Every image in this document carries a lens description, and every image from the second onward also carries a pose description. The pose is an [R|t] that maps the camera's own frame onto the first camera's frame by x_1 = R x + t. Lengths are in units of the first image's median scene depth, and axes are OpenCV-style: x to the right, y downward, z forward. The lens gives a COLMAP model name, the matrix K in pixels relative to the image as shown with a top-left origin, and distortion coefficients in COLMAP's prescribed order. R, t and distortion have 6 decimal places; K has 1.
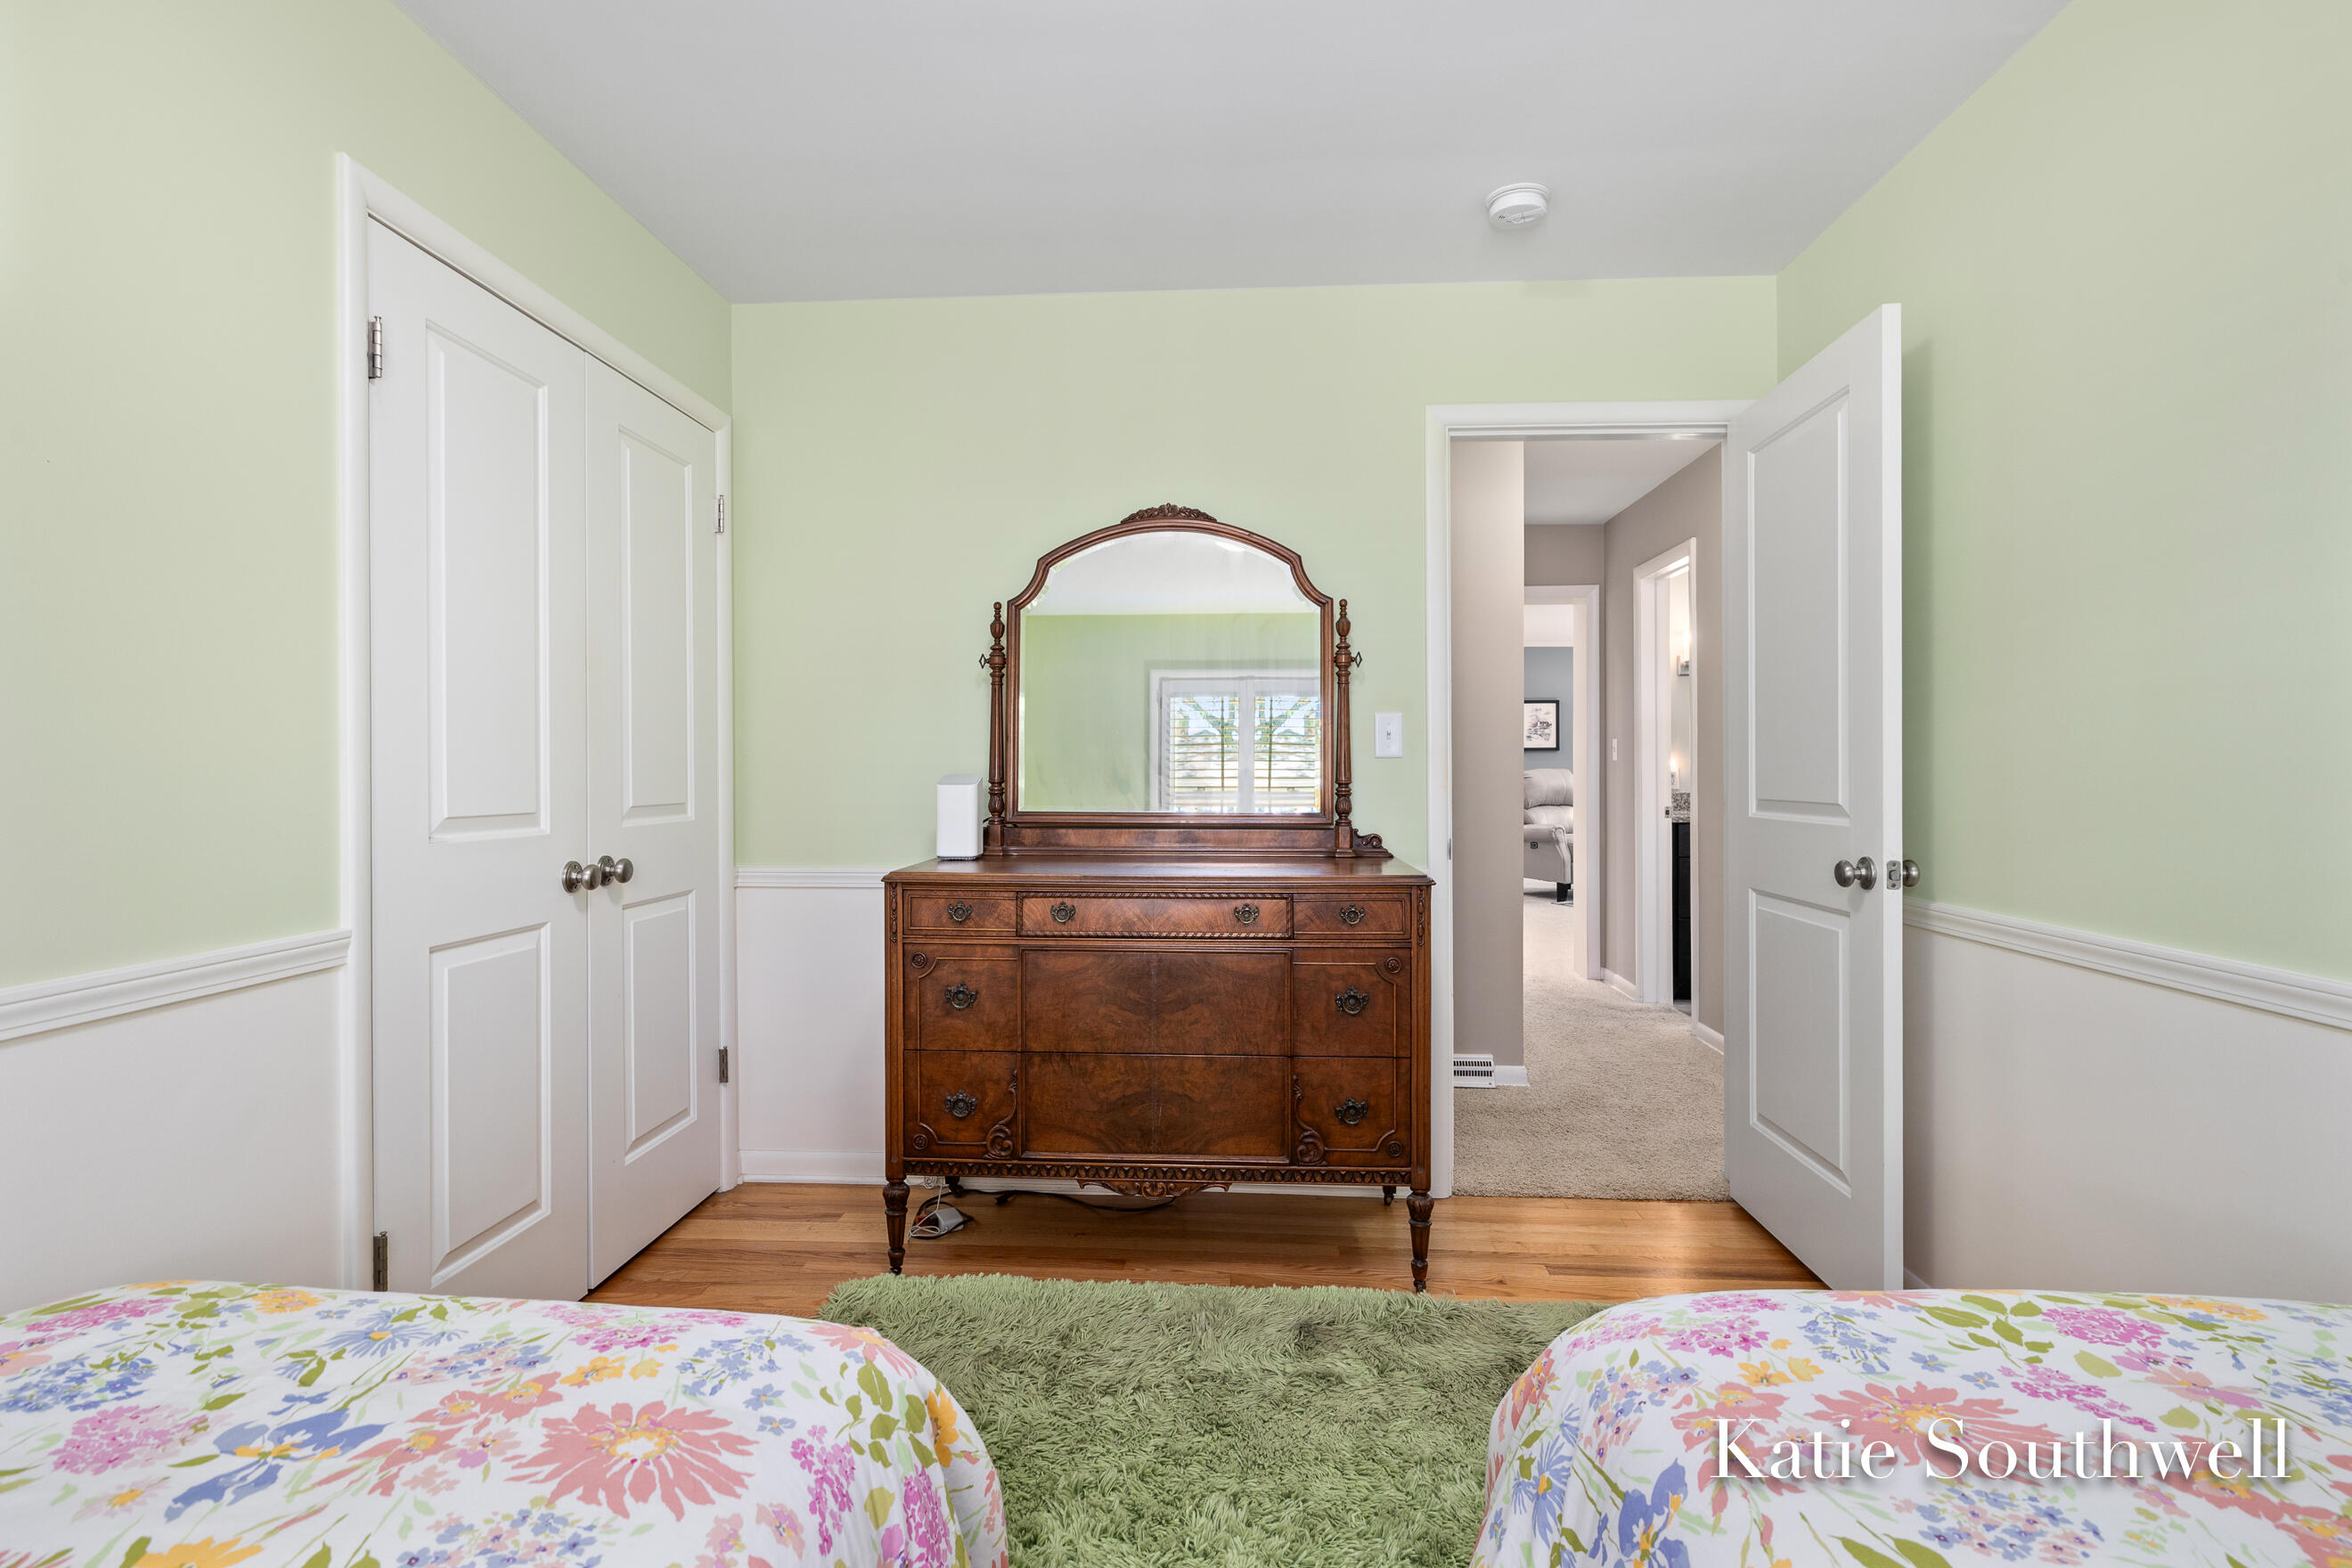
lens RADIAL K [[1128.0, 0, 1172.5], [0, 1128.0, 772.6], [0, 0, 1]] dist [-0.000131, -0.000245]
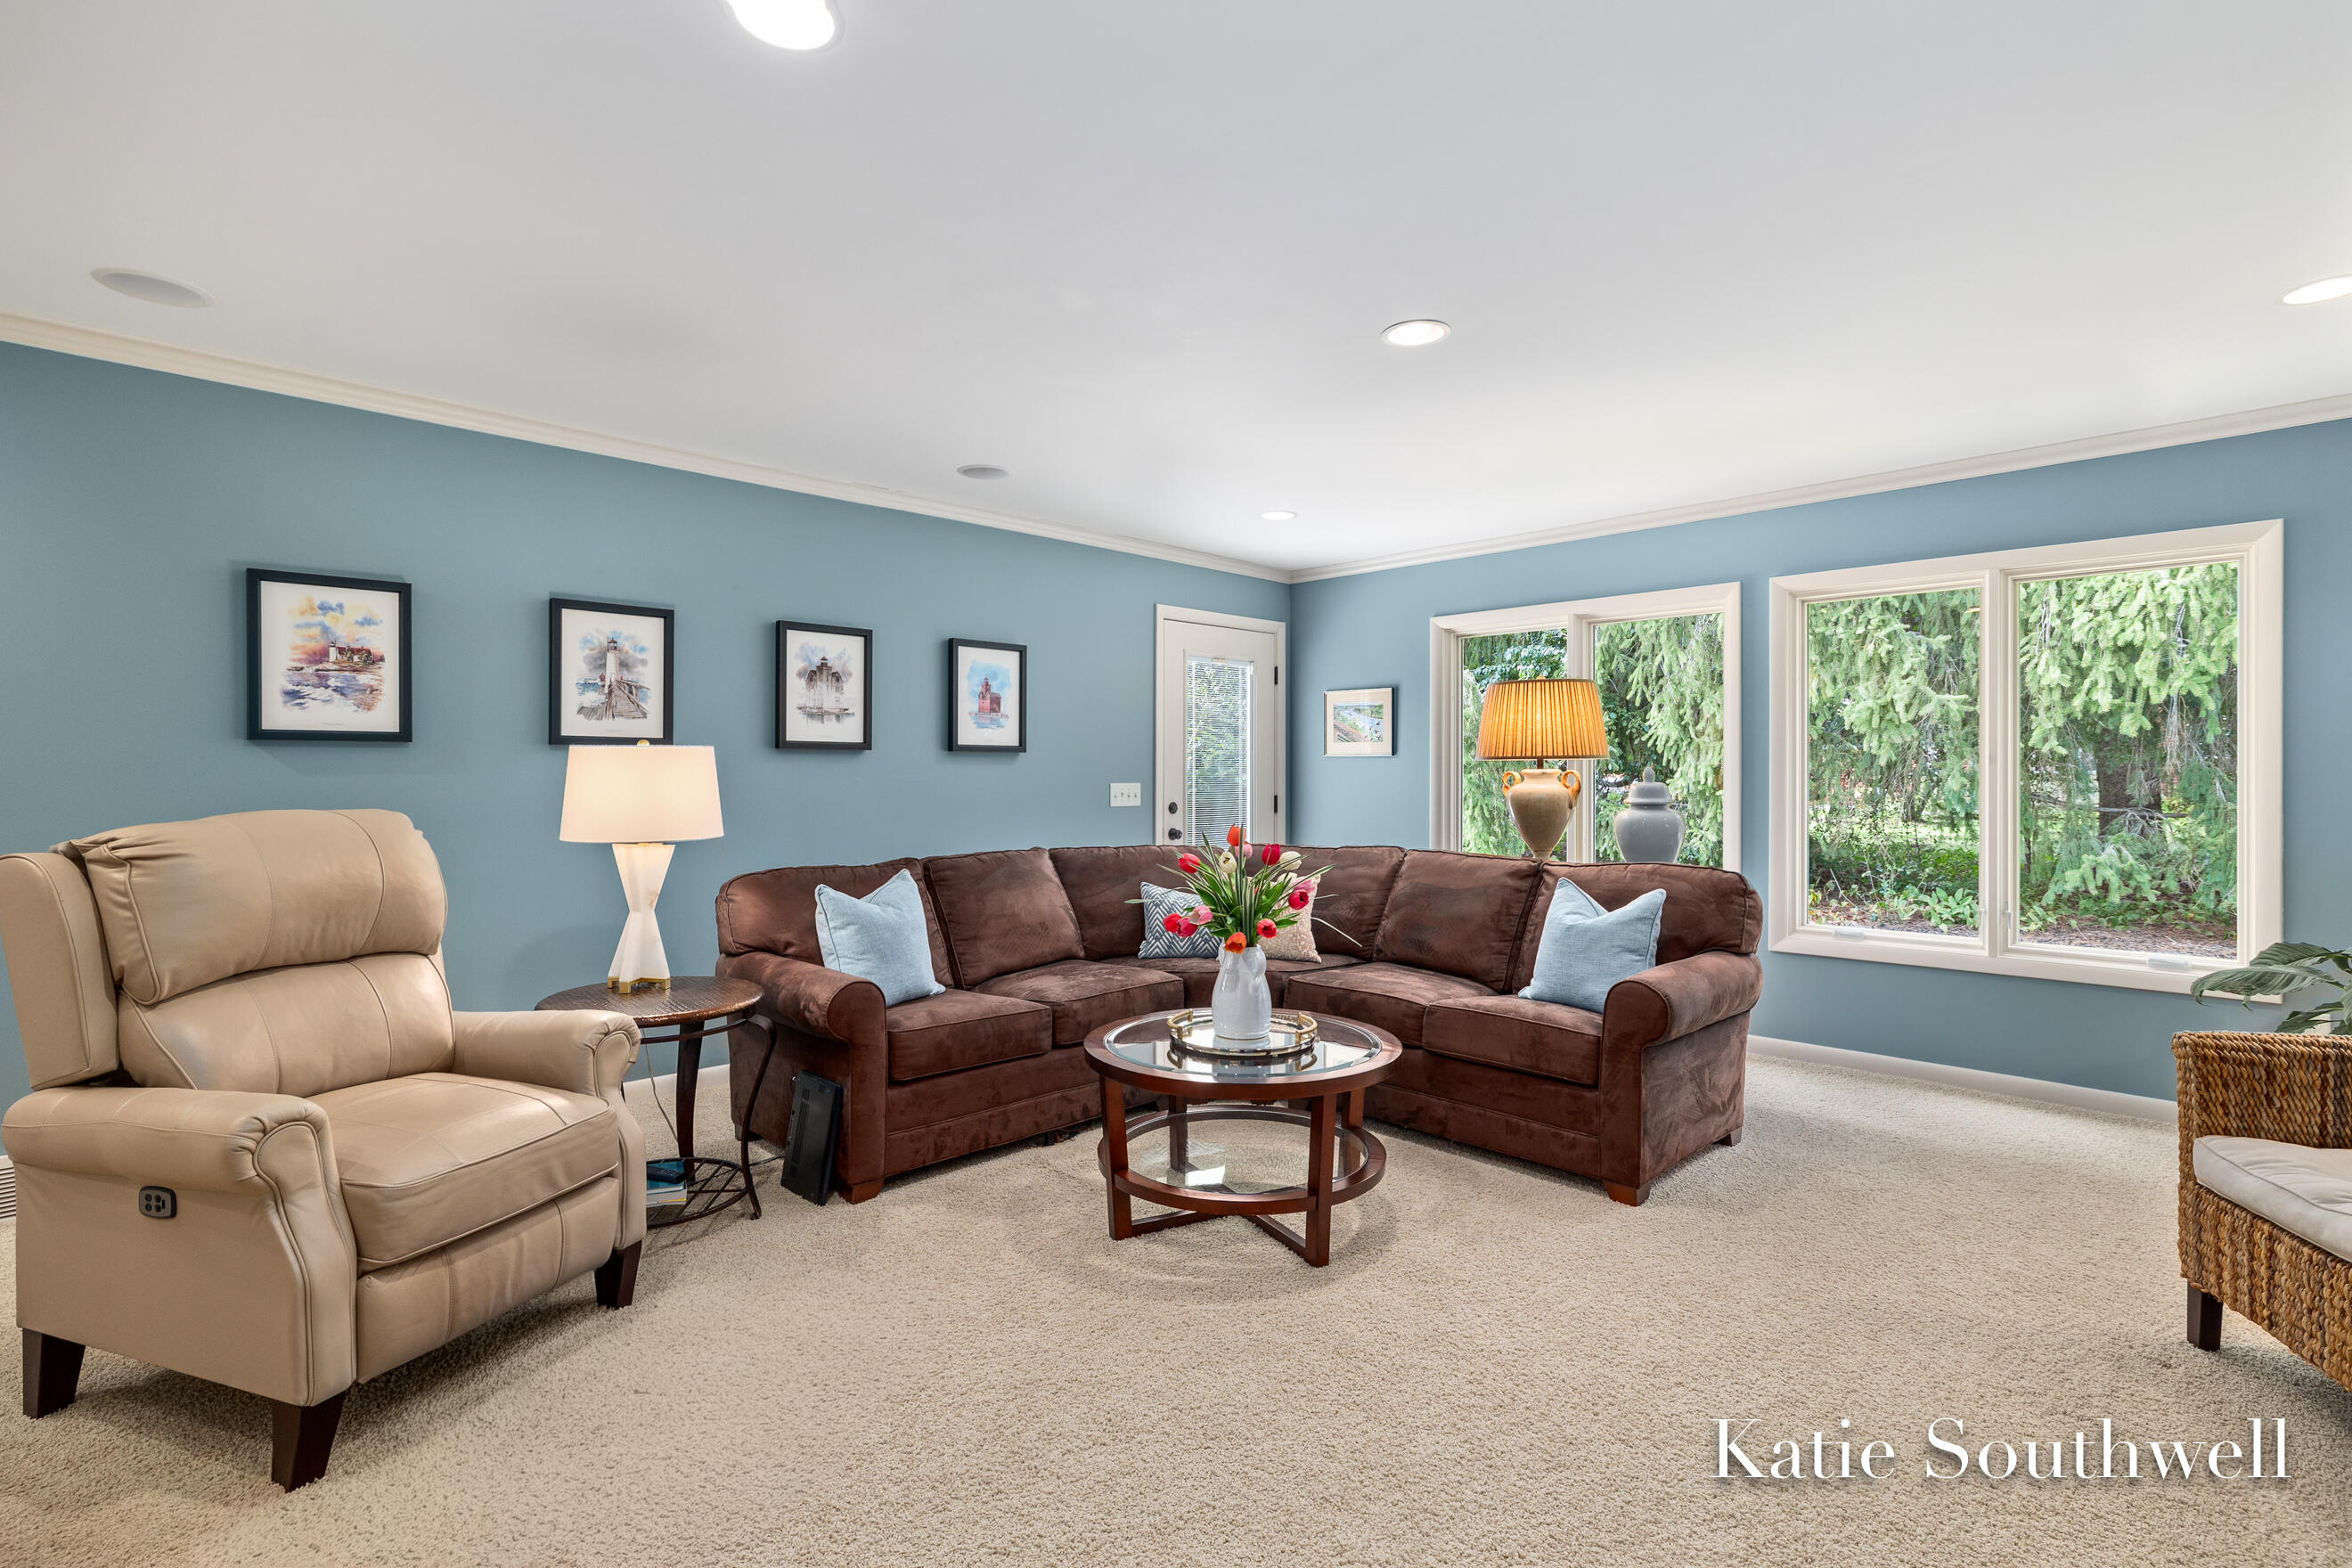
lens RADIAL K [[1128.0, 0, 1172.5], [0, 1128.0, 772.6], [0, 0, 1]] dist [-0.000131, -0.000245]
pose [[0.666191, 0.000192, 0.745781, 0.247929], [0.004201, 0.999983, -0.004010, -0.008549], [-0.745770, 0.005804, 0.666179, 0.625359]]
